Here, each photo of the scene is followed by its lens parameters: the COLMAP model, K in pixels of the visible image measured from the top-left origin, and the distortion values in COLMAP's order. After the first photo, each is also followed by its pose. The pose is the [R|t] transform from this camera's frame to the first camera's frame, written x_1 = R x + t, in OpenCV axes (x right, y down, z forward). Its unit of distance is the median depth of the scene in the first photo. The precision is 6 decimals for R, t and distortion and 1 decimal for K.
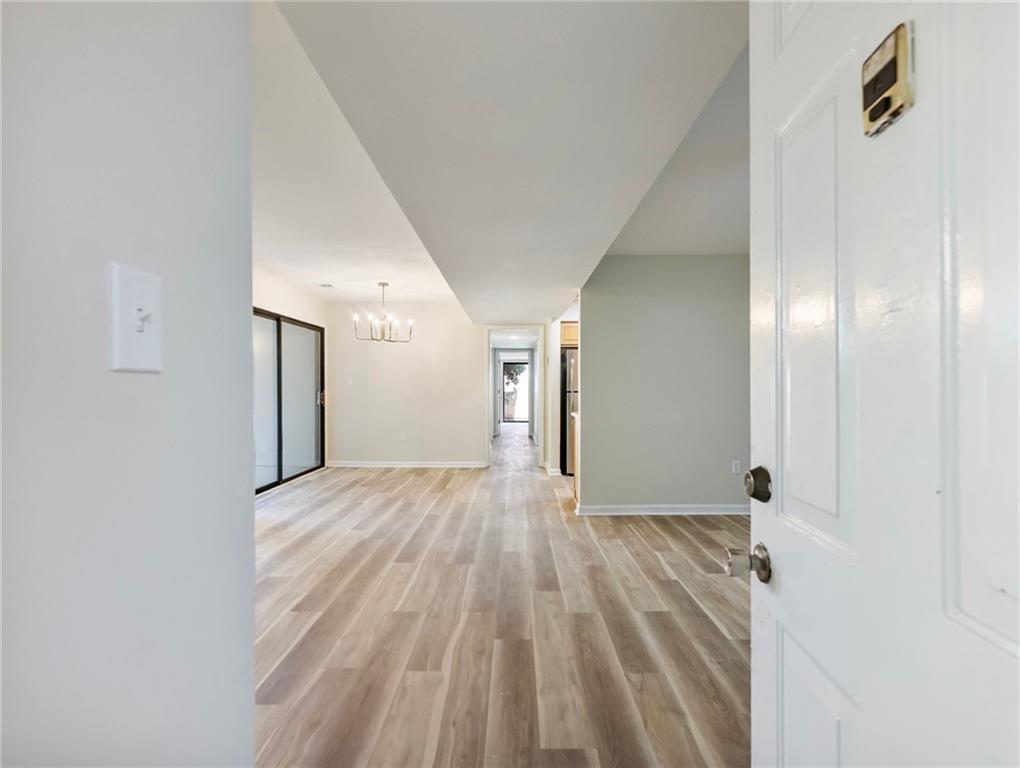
lens RADIAL K [[447.3, 0, 510.4], [0, 447.3, 385.2], [0, 0, 1]] dist [-0.000276, 0.000000]
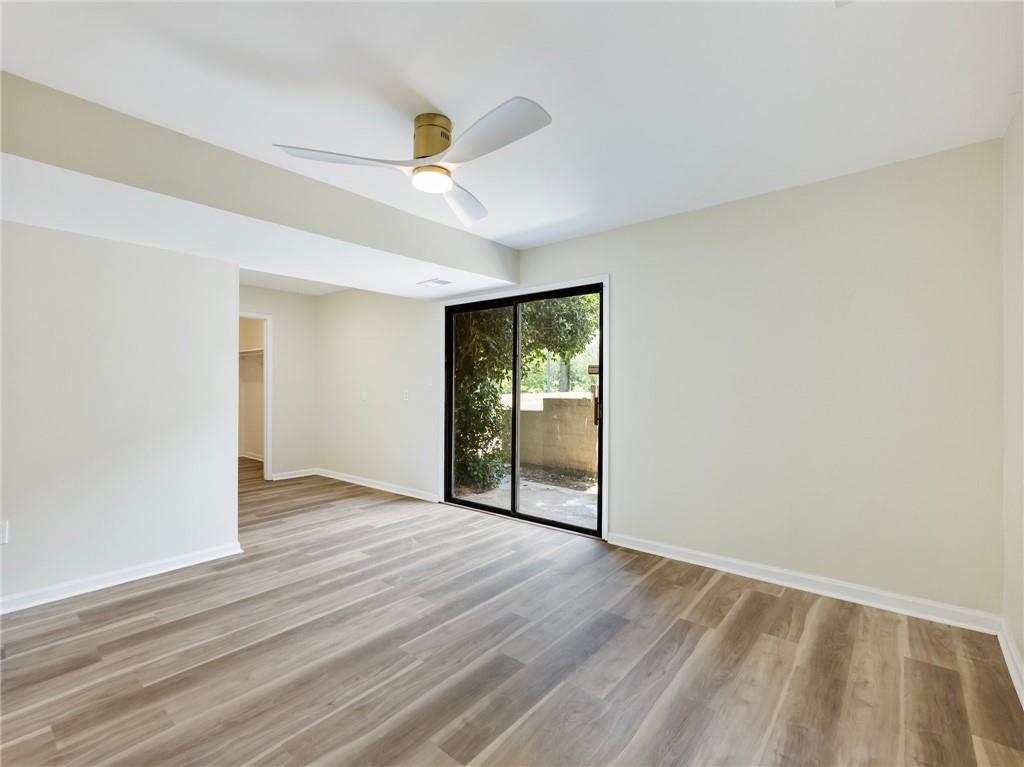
lens RADIAL K [[471.8, 0, 513.1], [0, 471.8, 383.1], [0, 0, 1]] dist [0.001916, -0.000623]
pose [[-0.765841, -0.002709, 0.643025, -0.610010], [-0.004312, 0.999990, -0.000923, -0.035023], [-0.643016, -0.003480, -0.765845, 2.154085]]
